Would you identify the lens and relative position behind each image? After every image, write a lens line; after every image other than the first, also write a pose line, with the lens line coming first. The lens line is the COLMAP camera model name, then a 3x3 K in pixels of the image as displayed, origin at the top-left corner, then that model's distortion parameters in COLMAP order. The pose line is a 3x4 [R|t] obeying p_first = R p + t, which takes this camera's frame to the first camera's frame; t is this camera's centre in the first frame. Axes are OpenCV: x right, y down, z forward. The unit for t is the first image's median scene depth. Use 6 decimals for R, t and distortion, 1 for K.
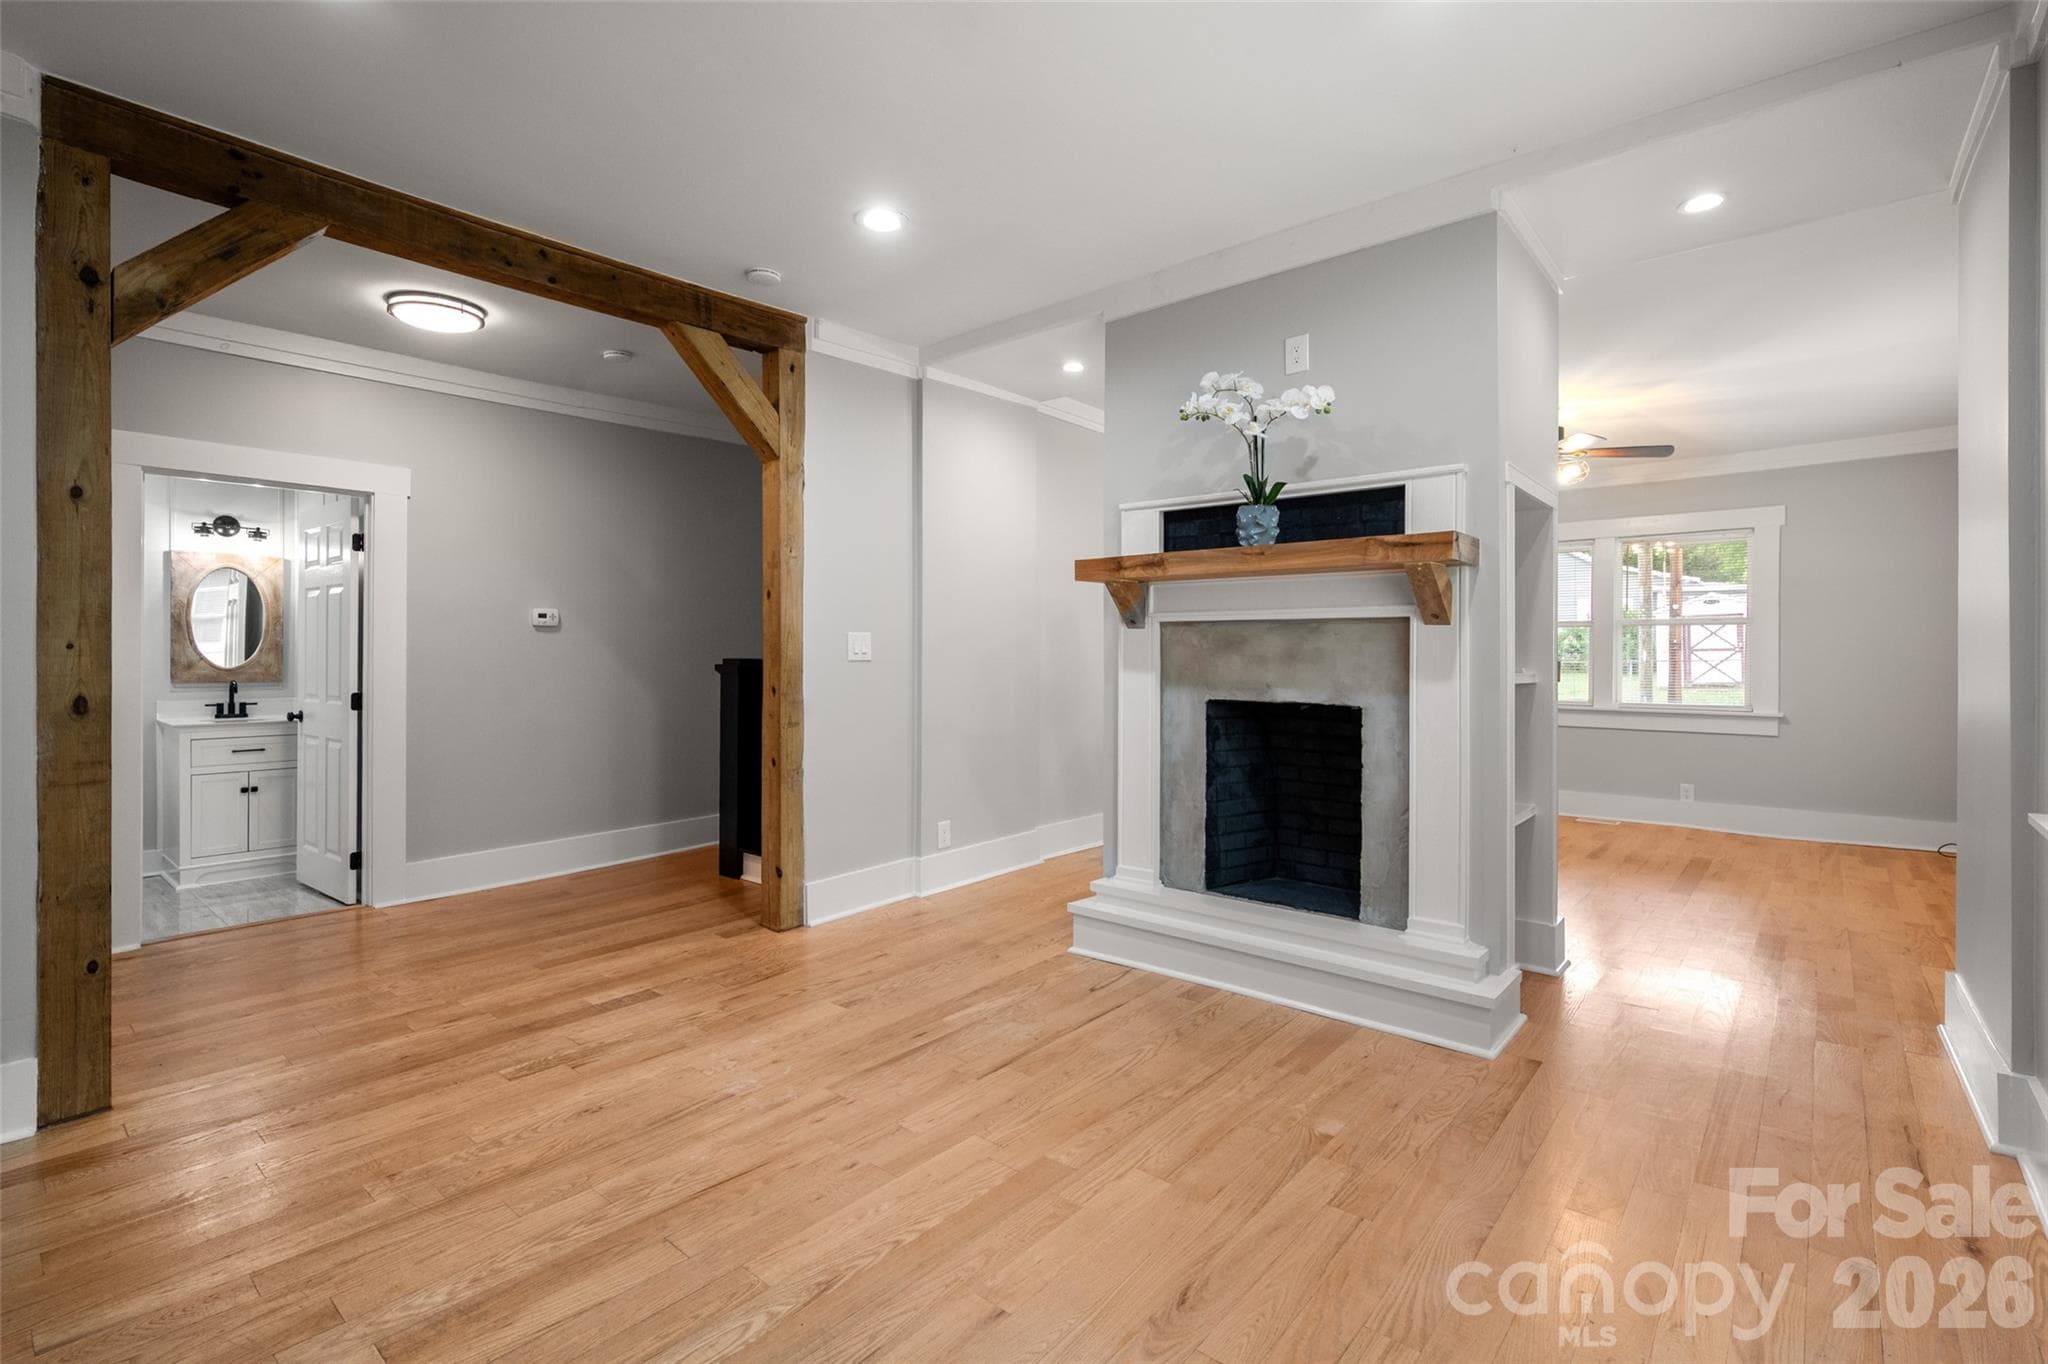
lens RADIAL K [[926.2, 0, 1044.3], [0, 926.2, 660.2], [0, 0, 1]] dist [0.000575, -0.000394]
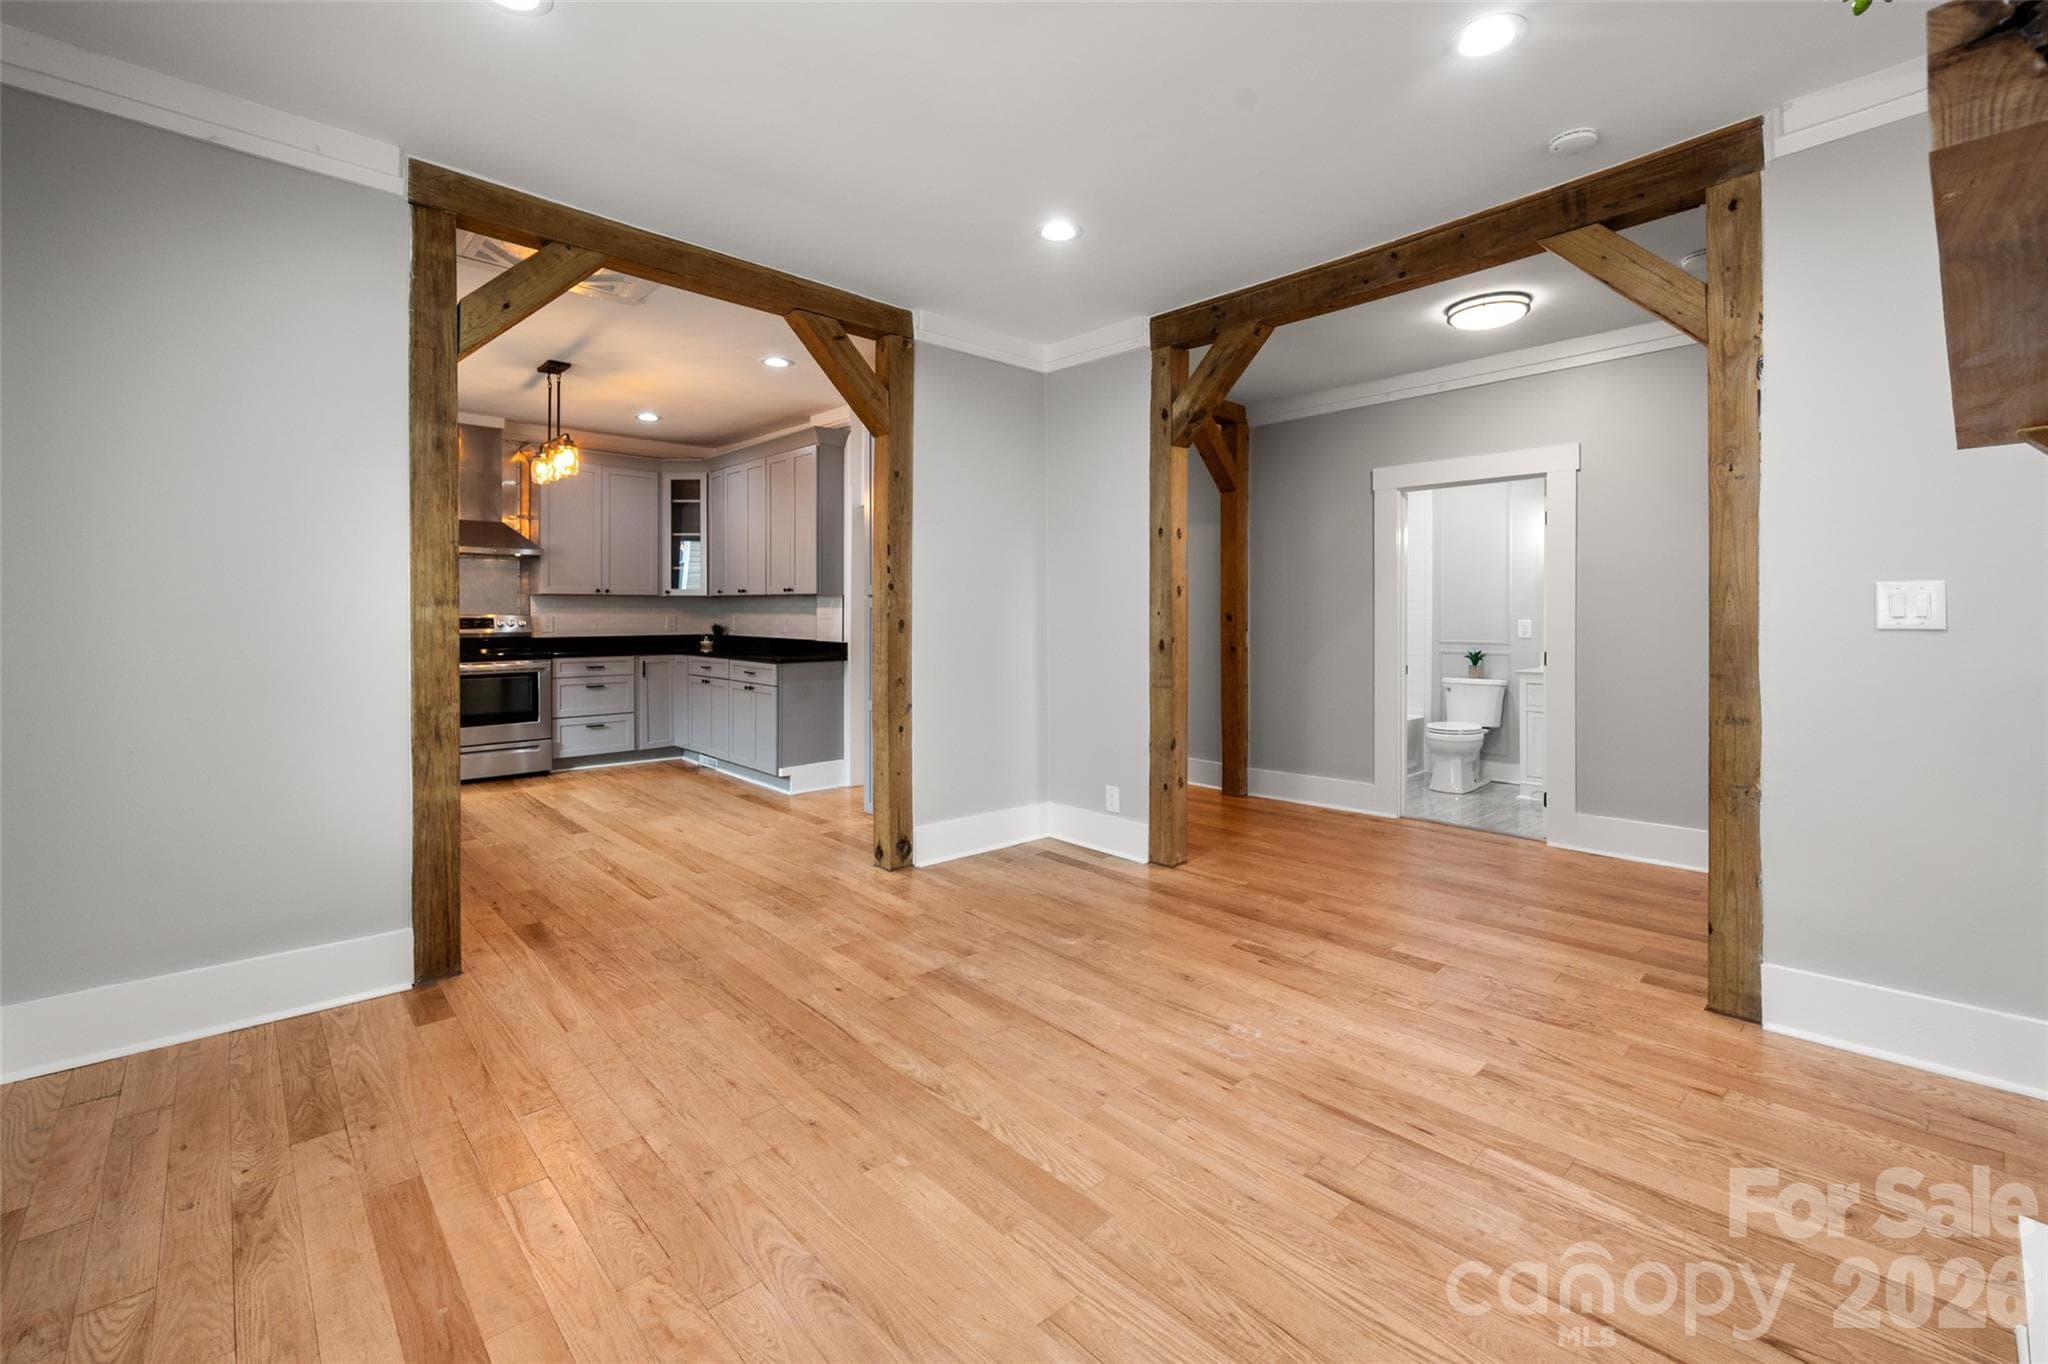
lens RADIAL K [[870.8, 0, 1023.6], [0, 870.8, 613.8], [0, 0, 1]] dist [0.000098, -0.000065]
pose [[-0.122795, -0.001783, -0.992430, 0.690719], [-0.005751, 0.999983, -0.001085, -0.009635], [0.992415, 0.005574, -0.122803, 0.878806]]
